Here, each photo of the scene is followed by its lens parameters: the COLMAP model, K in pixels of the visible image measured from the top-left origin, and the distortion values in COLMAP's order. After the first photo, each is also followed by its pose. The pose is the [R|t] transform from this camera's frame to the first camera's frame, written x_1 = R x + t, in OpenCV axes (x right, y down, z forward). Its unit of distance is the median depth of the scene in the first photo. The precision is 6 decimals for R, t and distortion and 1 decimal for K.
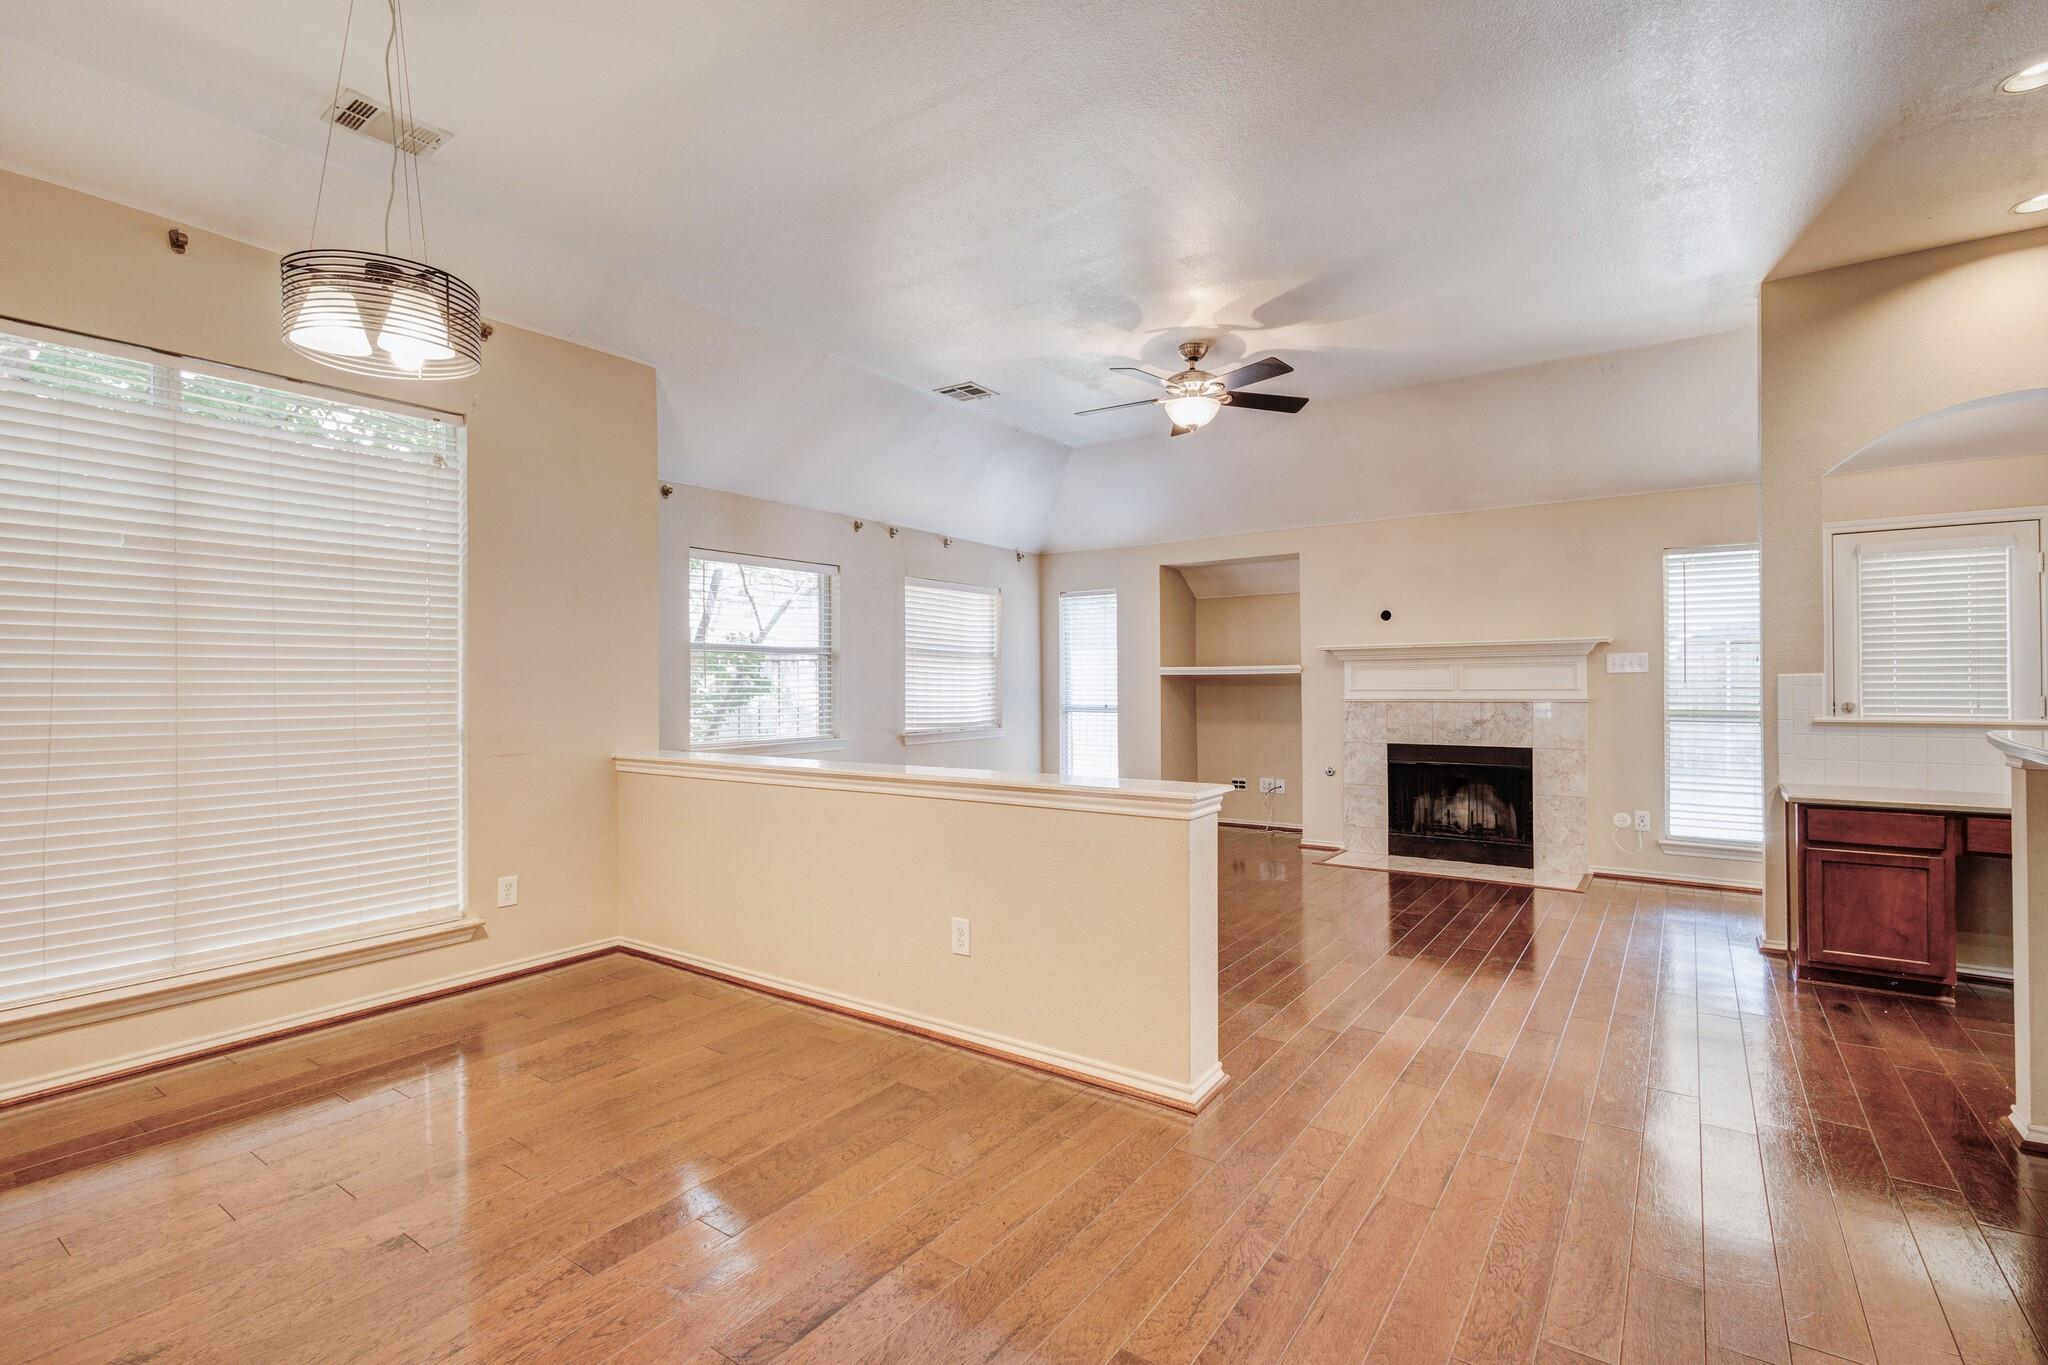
lens RADIAL K [[939.4, 0, 1025.7], [0, 939.4, 679.8], [0, 0, 1]] dist [0.010968, -0.006133]
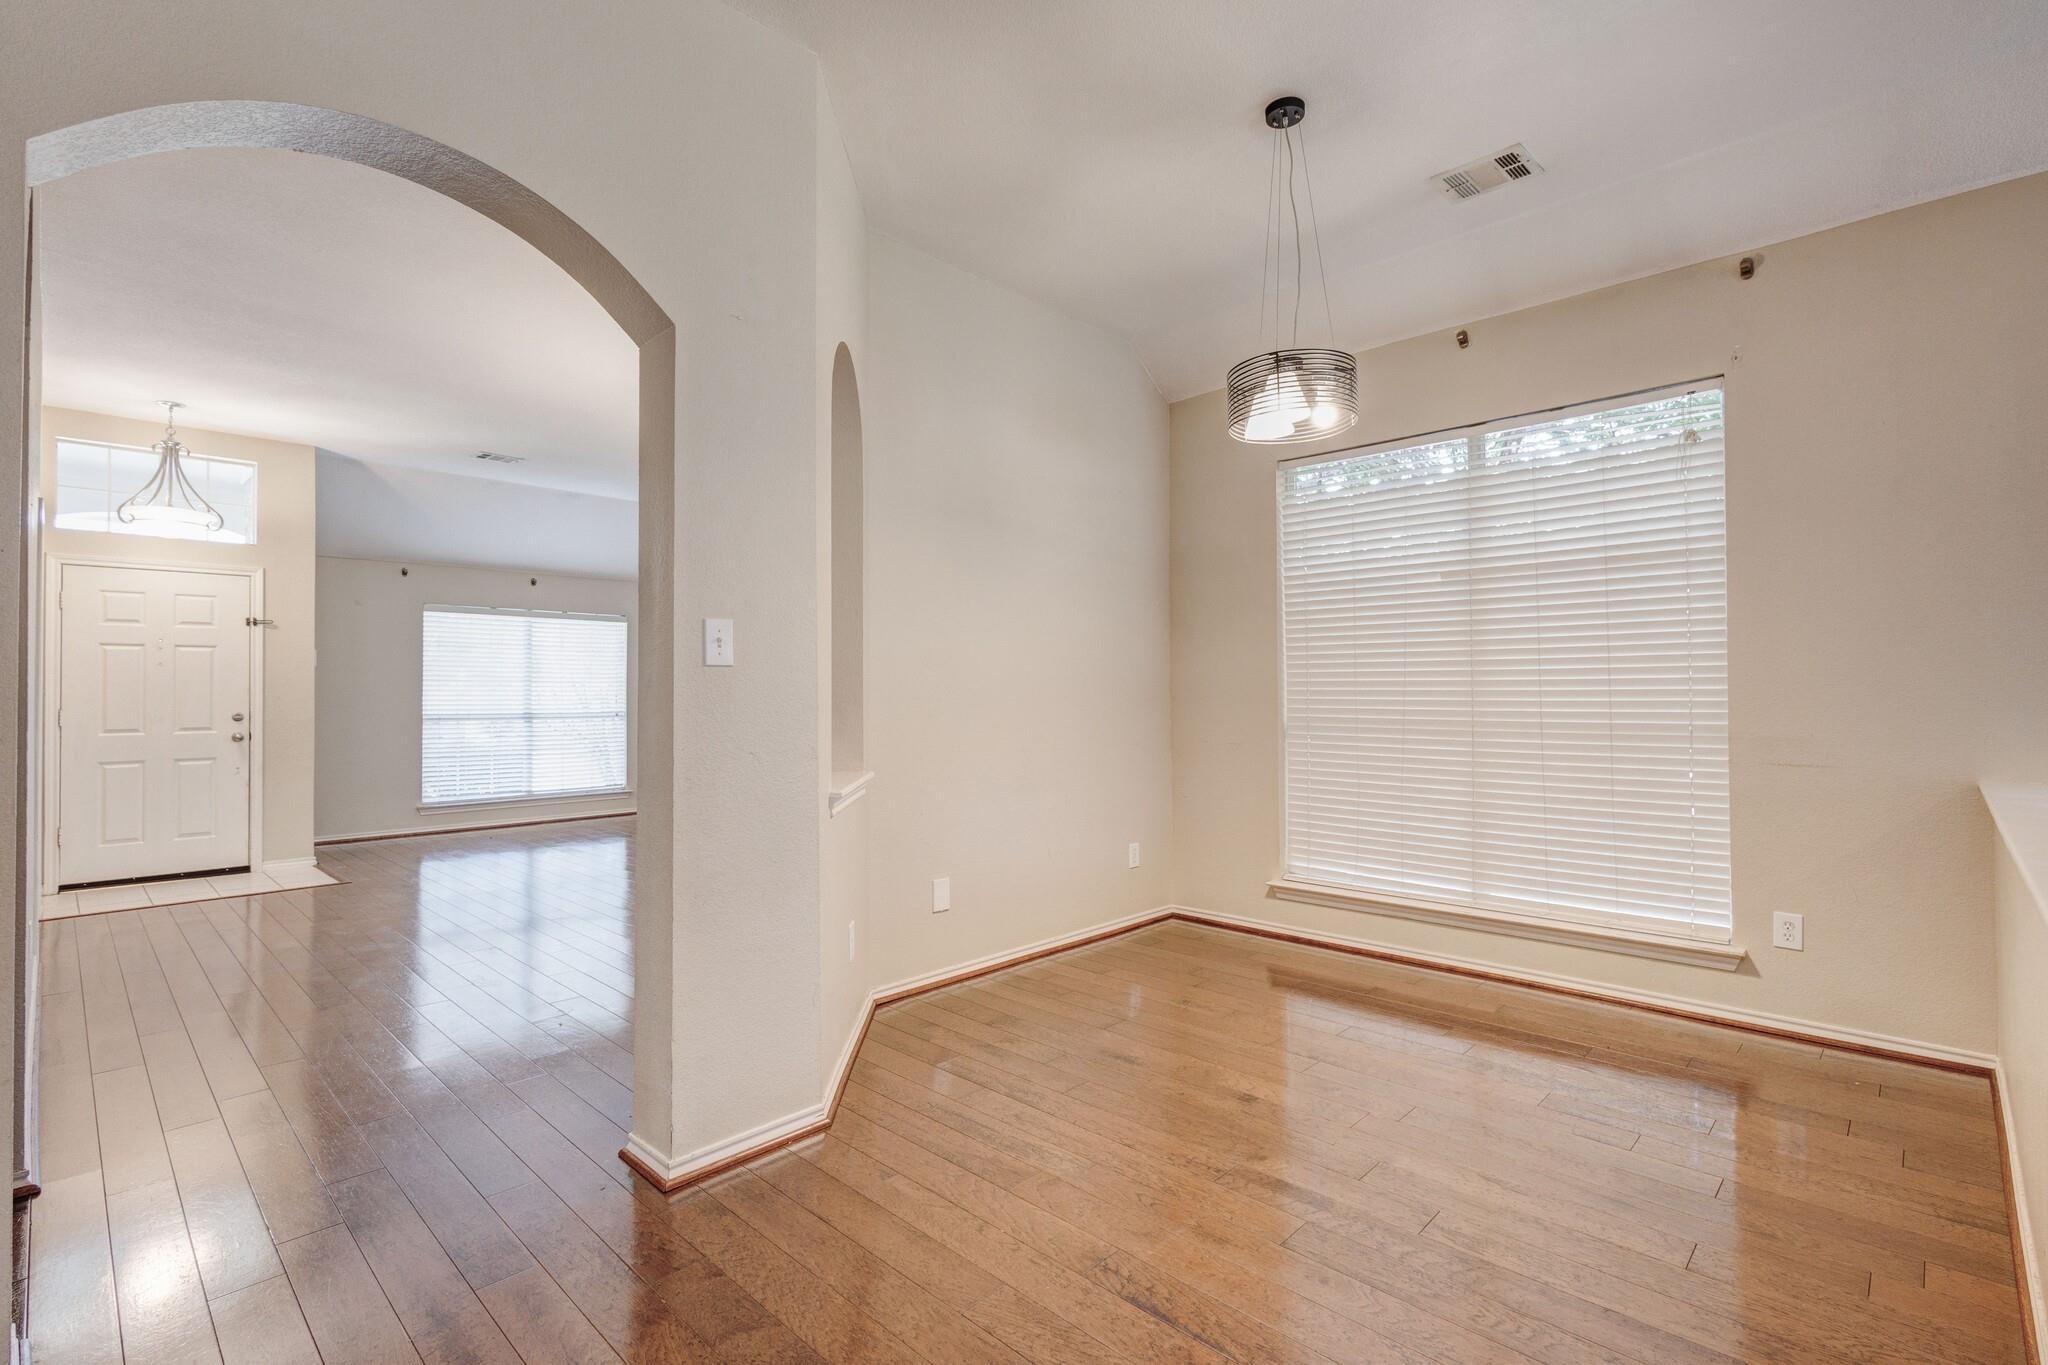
lens RADIAL K [[939.4, 0, 1025.7], [0, 939.4, 679.8], [0, 0, 1]] dist [0.010968, -0.006133]
pose [[-0.153558, -0.007386, -0.988112, 0.239488], [0.009635, 0.999913, -0.008972, 0.004455], [0.988093, -0.010898, -0.153473, 0.307691]]
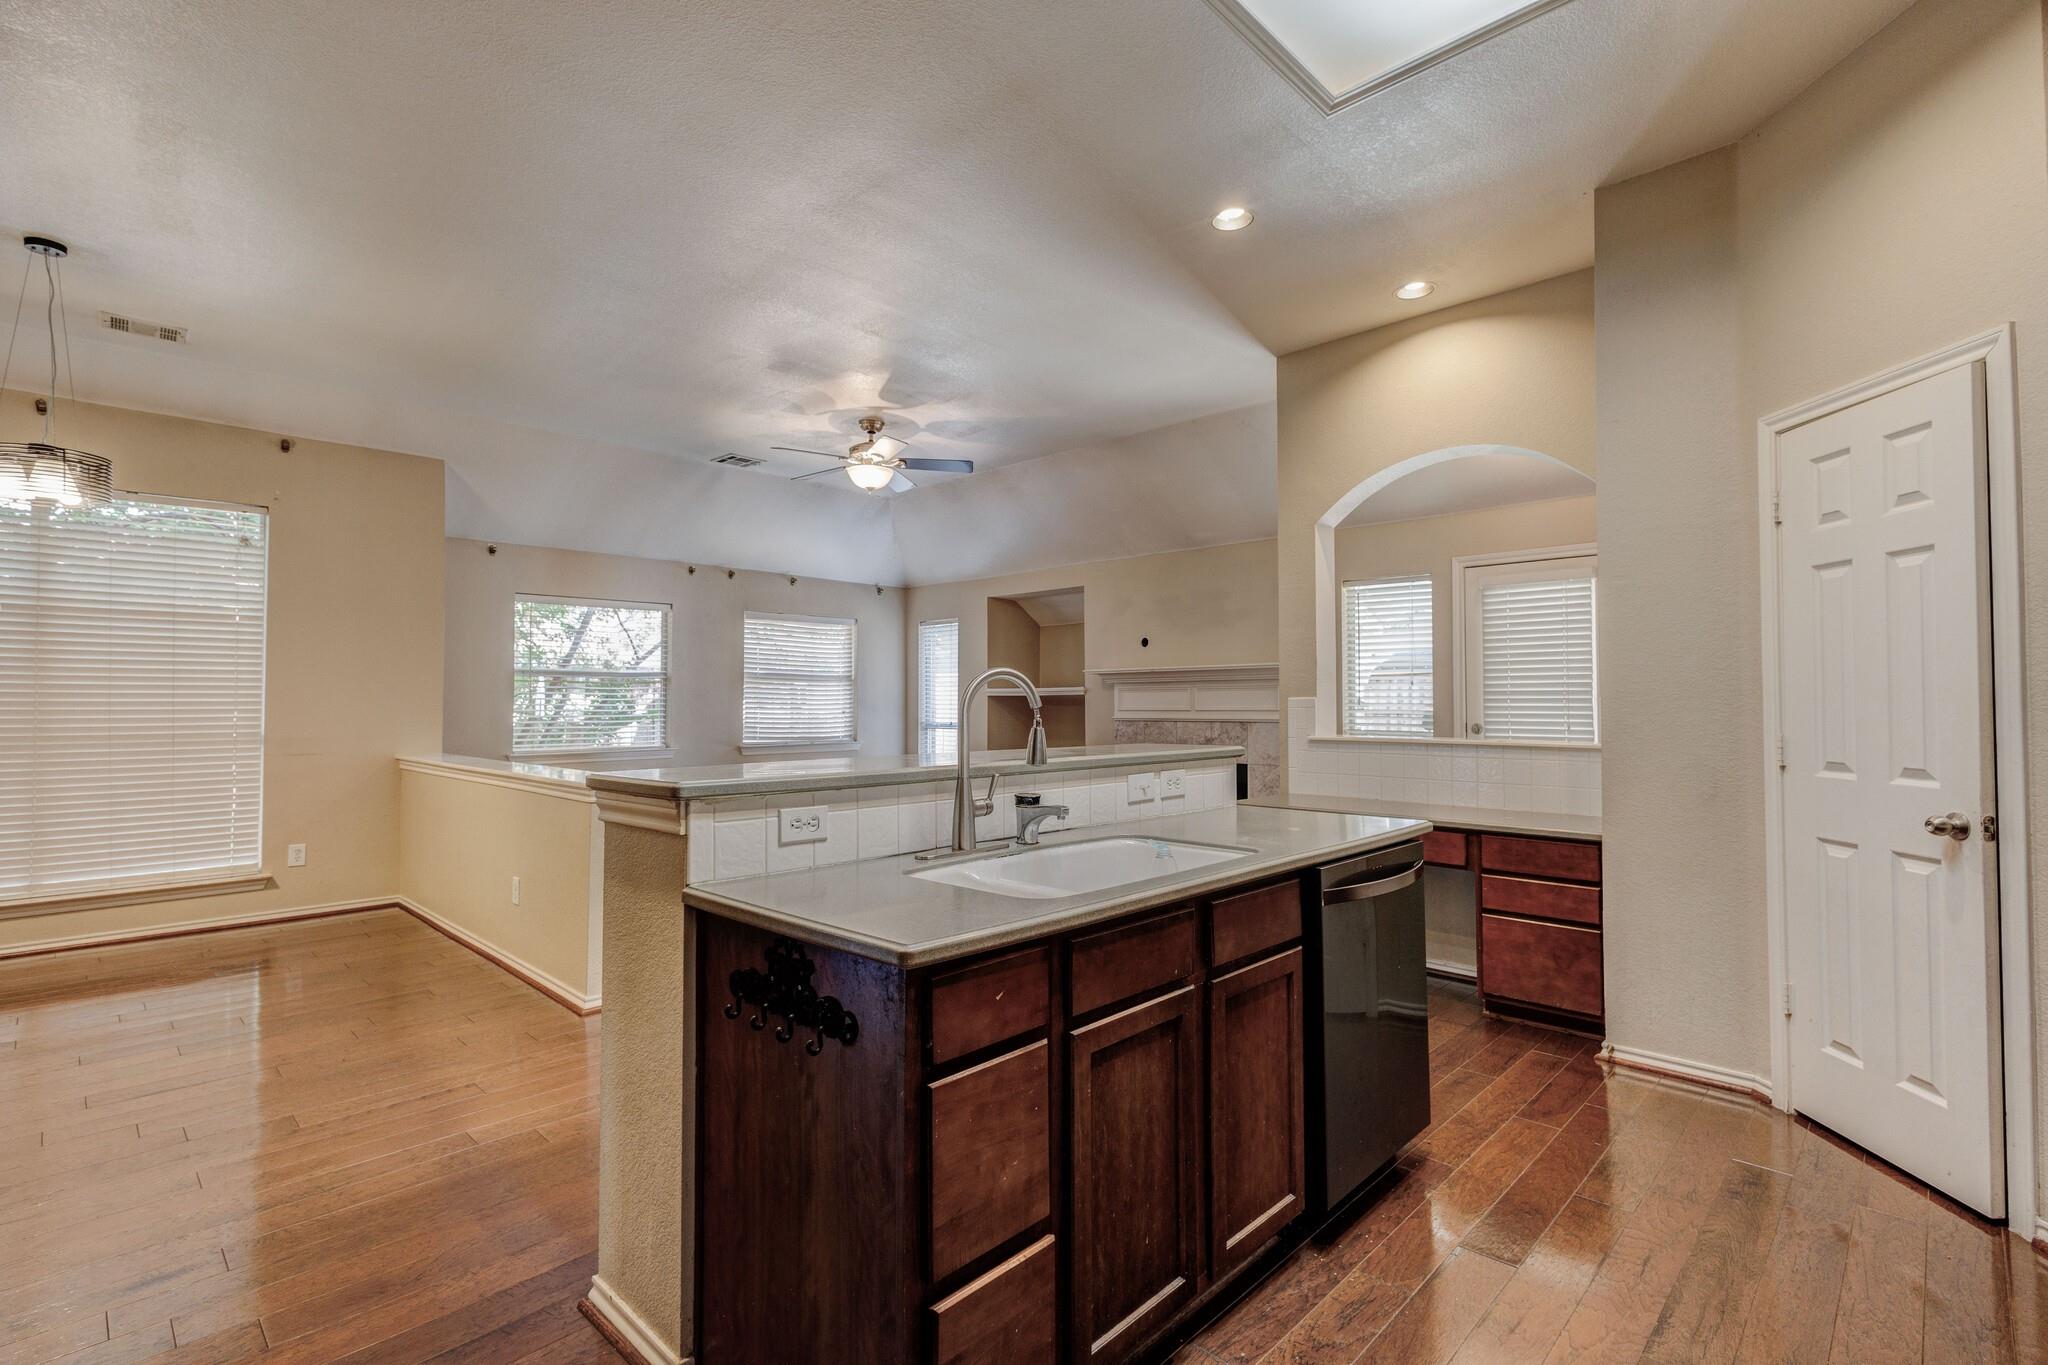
lens RADIAL K [[939.4, 0, 1025.7], [0, 939.4, 679.8], [0, 0, 1]] dist [0.010968, -0.006133]
pose [[0.987724, 0.000354, -0.156211, 0.453446], [-0.003498, 0.999797, -0.019851, -0.002597], [0.156172, 0.020154, 0.987524, -0.117491]]
